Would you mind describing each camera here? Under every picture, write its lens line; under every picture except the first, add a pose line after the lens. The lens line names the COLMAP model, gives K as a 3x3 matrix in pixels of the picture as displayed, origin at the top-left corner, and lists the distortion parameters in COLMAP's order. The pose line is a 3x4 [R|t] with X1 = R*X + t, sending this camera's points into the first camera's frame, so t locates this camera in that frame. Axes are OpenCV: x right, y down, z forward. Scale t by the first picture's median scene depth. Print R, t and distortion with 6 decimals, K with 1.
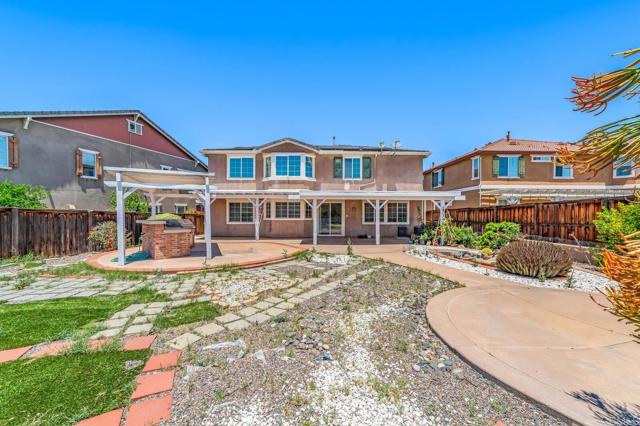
lens RADIAL K [[252.3, 0, 319.5], [0, 252.3, 212.1], [0, 0, 1]] dist [0.001313, 0.001273]
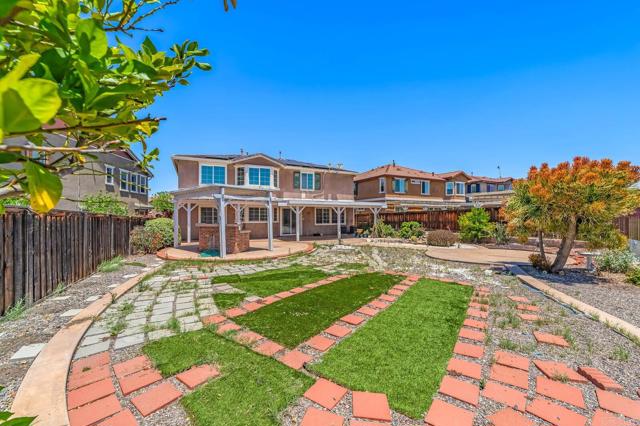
lens RADIAL K [[252.3, 0, 318.1], [0, 252.3, 216.4], [0, 0, 1]] dist [0.001313, 0.001273]
pose [[0.901128, -0.005058, 0.433525, -0.384659], [0.002366, 0.999974, 0.006749, -0.005571], [-0.433548, -0.005056, 0.901116, -0.175387]]
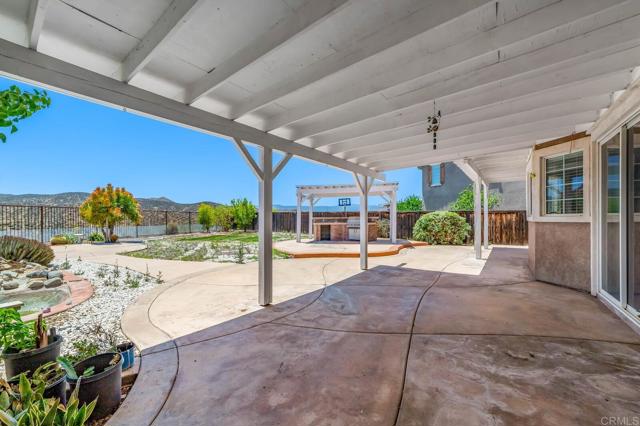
lens RADIAL K [[252.3, 0, 319.4], [0, 252.3, 217.2], [0, 0, 1]] dist [0.001313, 0.001273]
pose [[-0.634945, -0.003304, -0.772550, 0.324506], [0.009667, 0.999879, -0.012222, 0.027559], [0.772497, -0.015229, -0.634836, 0.995327]]
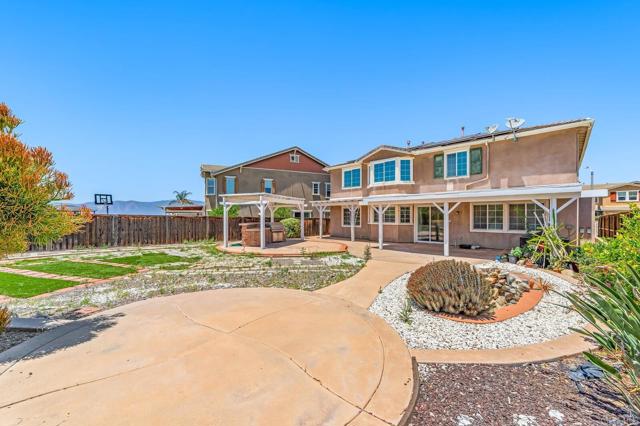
lens RADIAL K [[252.3, 0, 320.6], [0, 252.3, 216.7], [0, 0, 1]] dist [0.001313, 0.001273]
pose [[0.703039, -0.000254, -0.711152, 0.423529], [0.006078, 0.999966, 0.005652, -0.007357], [0.711126, -0.008296, 0.703016, 0.084163]]
